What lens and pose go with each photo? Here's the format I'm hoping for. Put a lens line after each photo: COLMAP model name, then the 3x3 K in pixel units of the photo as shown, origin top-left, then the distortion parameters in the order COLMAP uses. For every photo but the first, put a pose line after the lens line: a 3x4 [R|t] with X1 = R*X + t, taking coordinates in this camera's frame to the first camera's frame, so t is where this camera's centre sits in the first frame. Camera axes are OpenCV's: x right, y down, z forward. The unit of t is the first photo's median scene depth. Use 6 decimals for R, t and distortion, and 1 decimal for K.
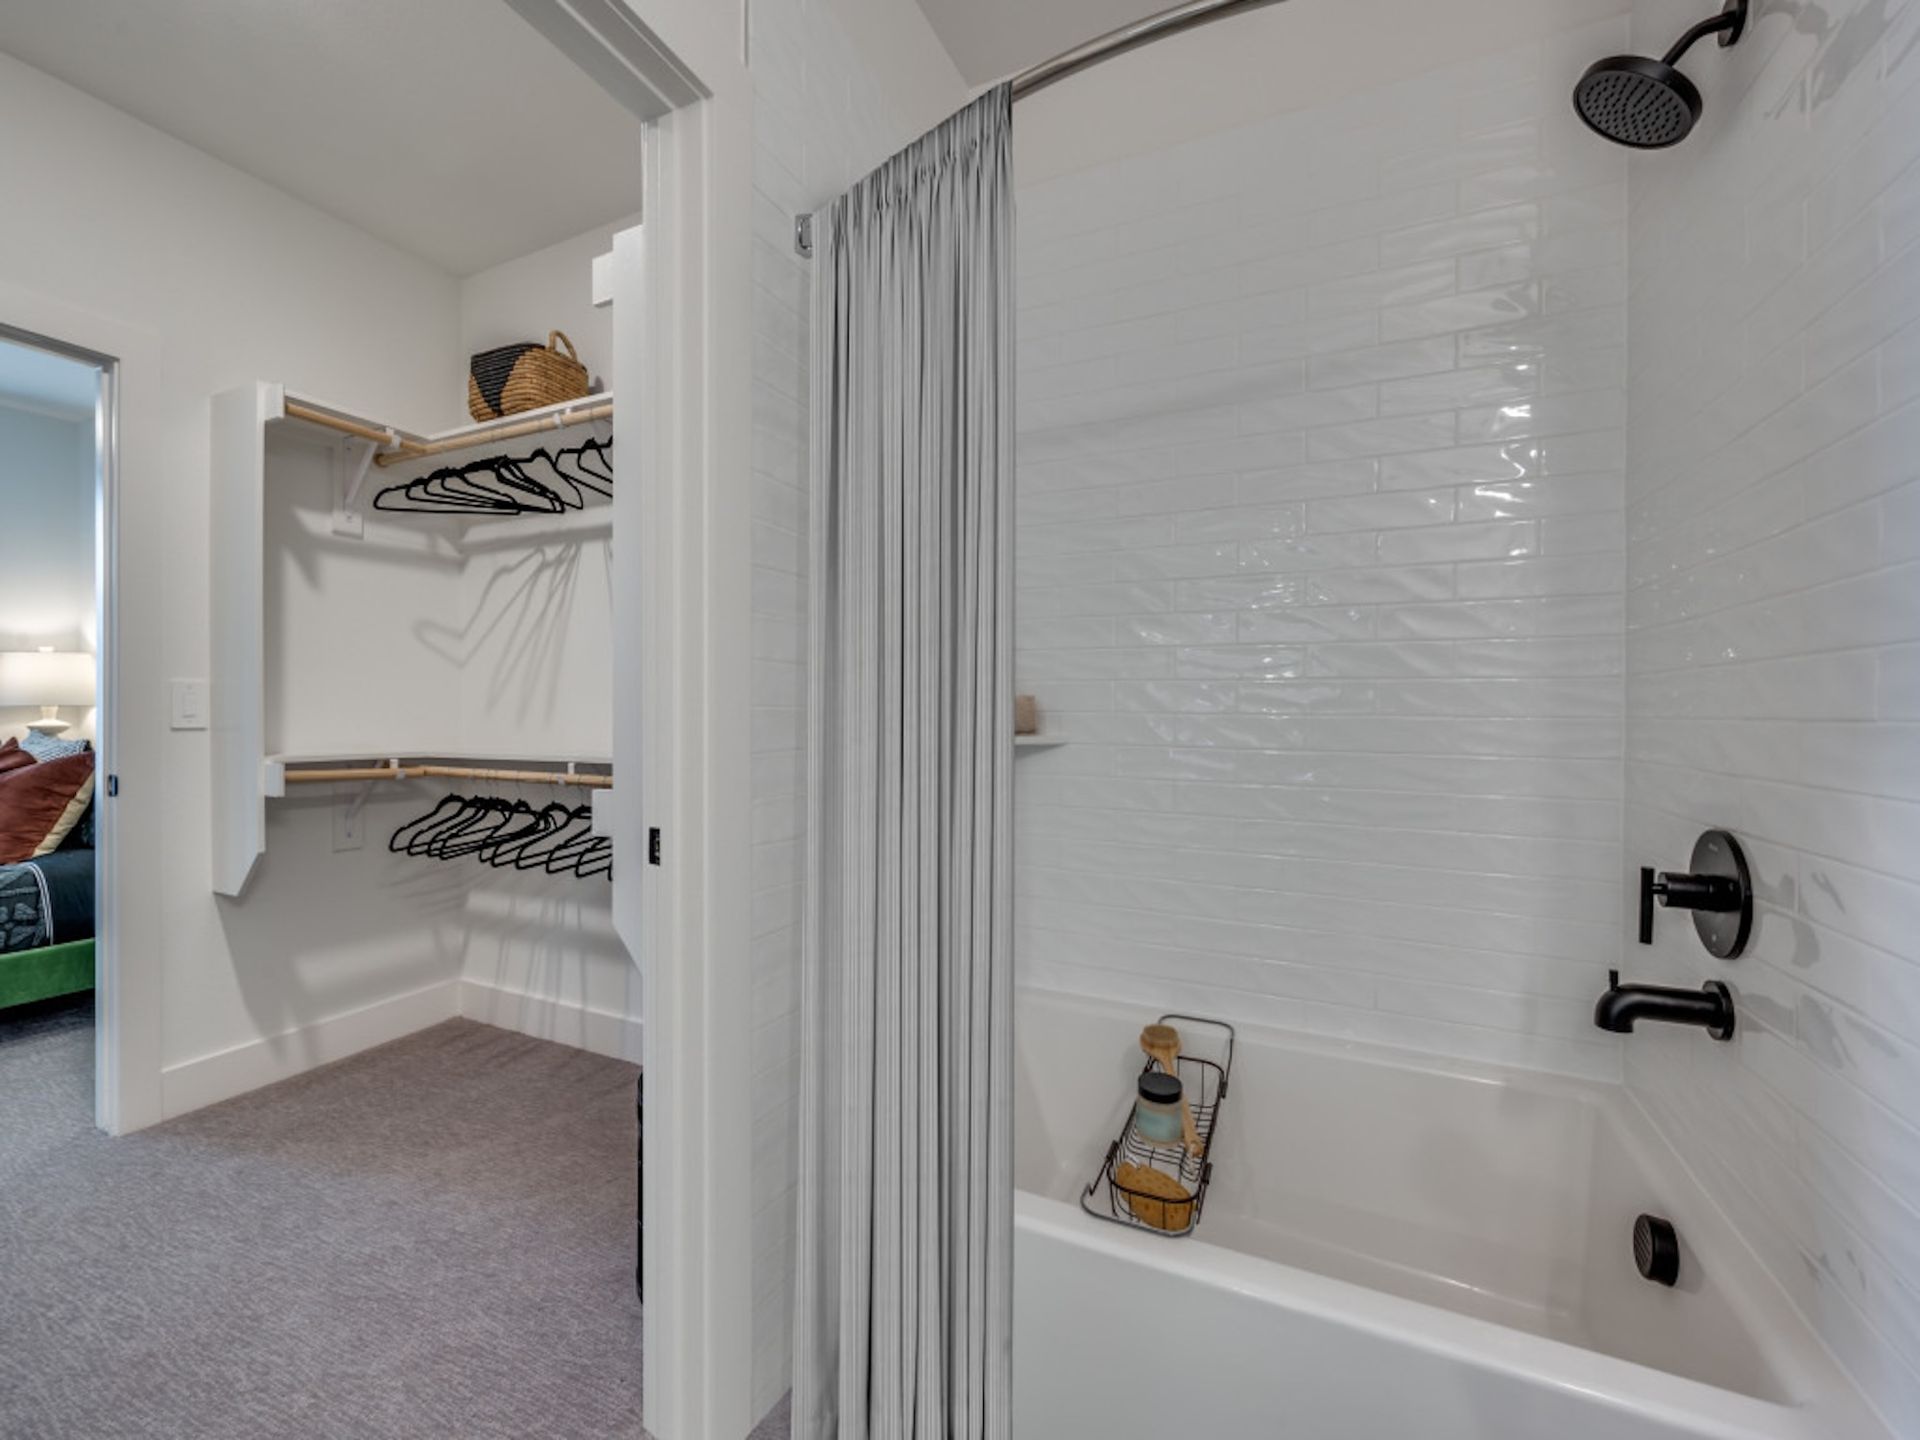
lens RADIAL K [[900.6, 0, 960.0], [0, 900.6, 720.0], [0, 0, 1]] dist [-0.001907, -0.001031]
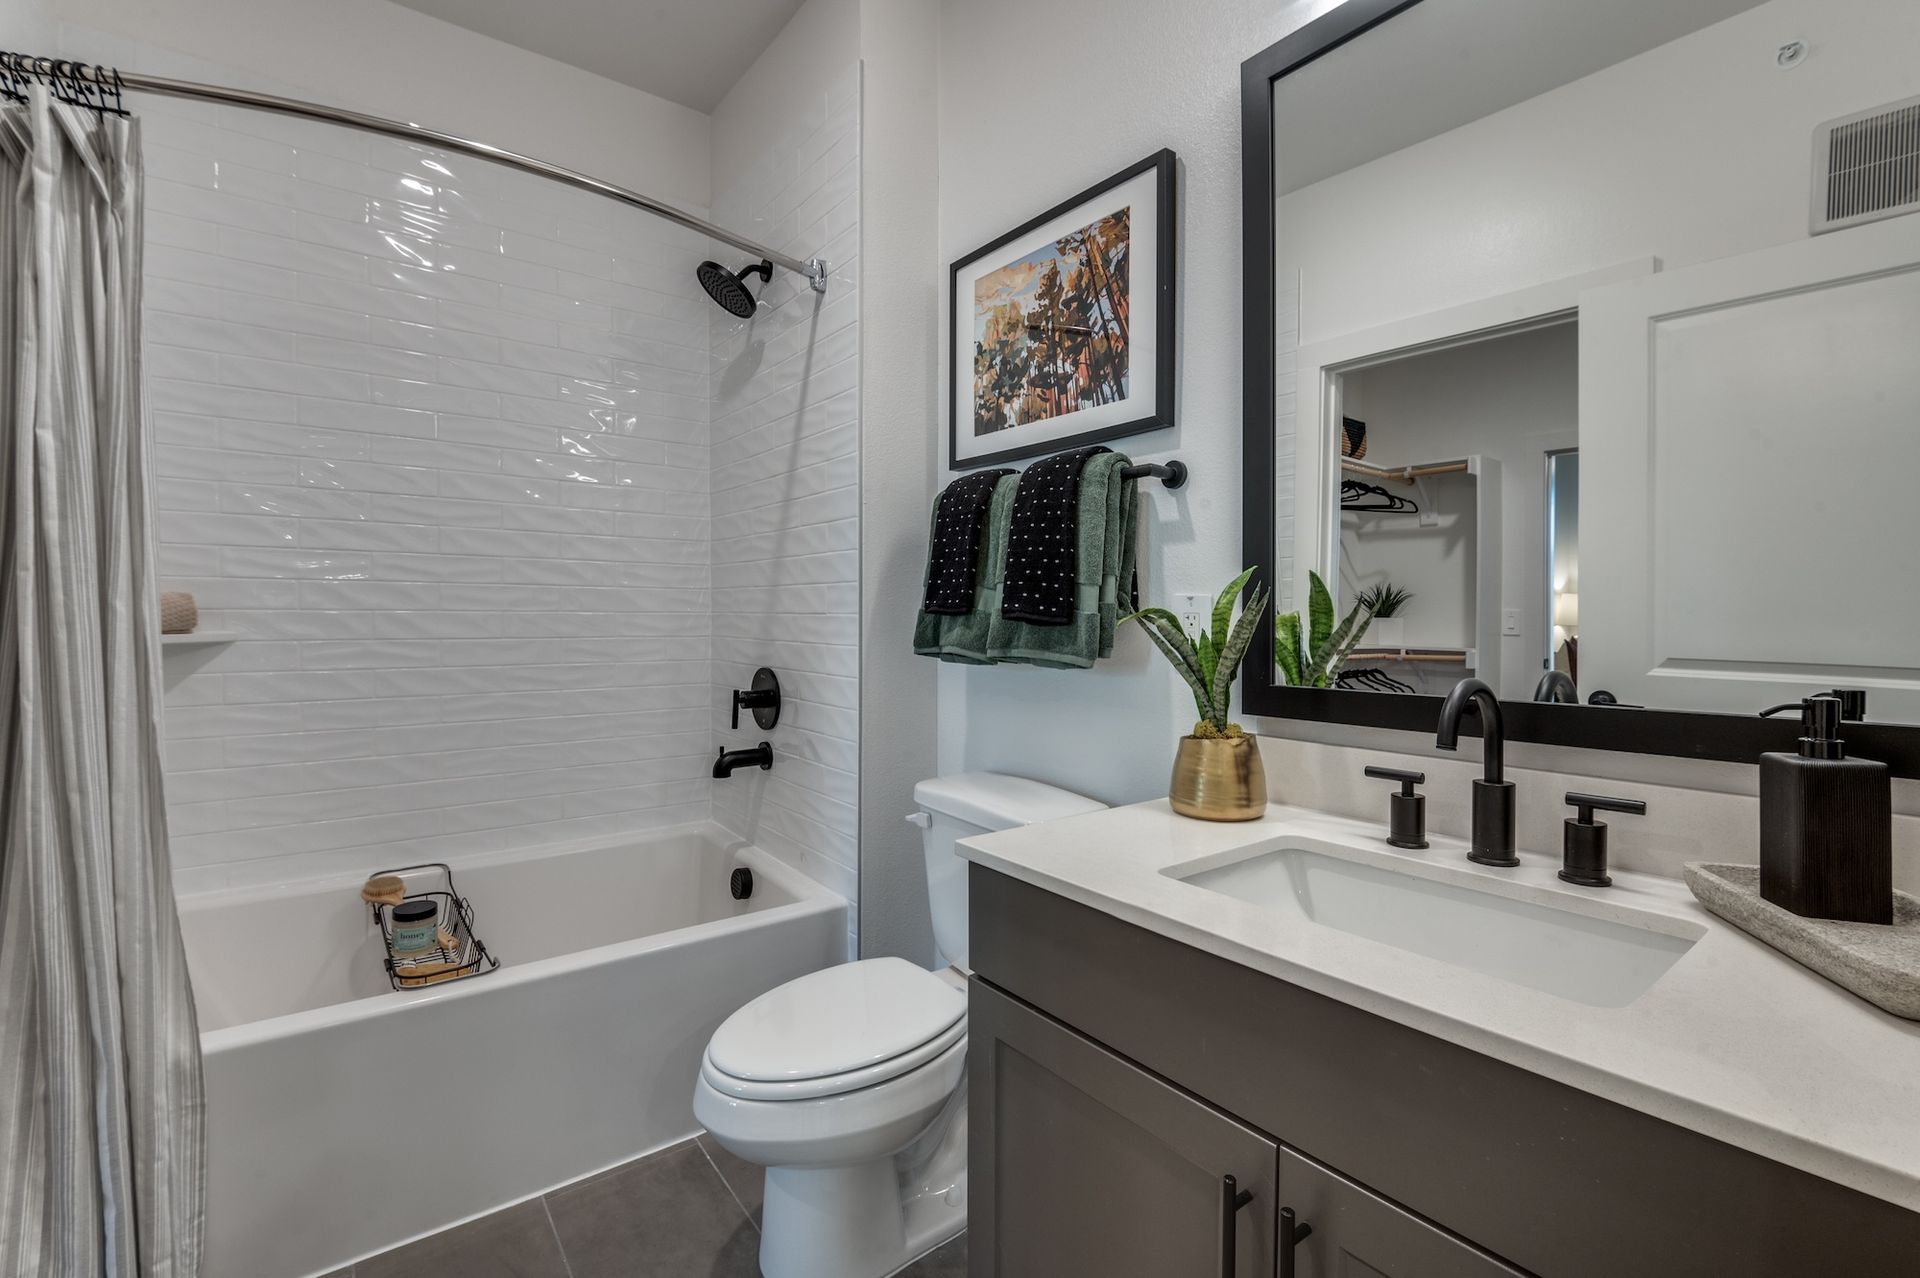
lens RADIAL K [[889.3, 0, 960.0], [0, 889.3, 639.0], [0, 0, 1]] dist [-0.002069, -0.000641]
pose [[0.509579, -0.018792, 0.860218, -0.642399], [0.007546, 0.999821, 0.017372, 0.024304], [-0.860390, -0.002361, 0.509630, -0.399152]]
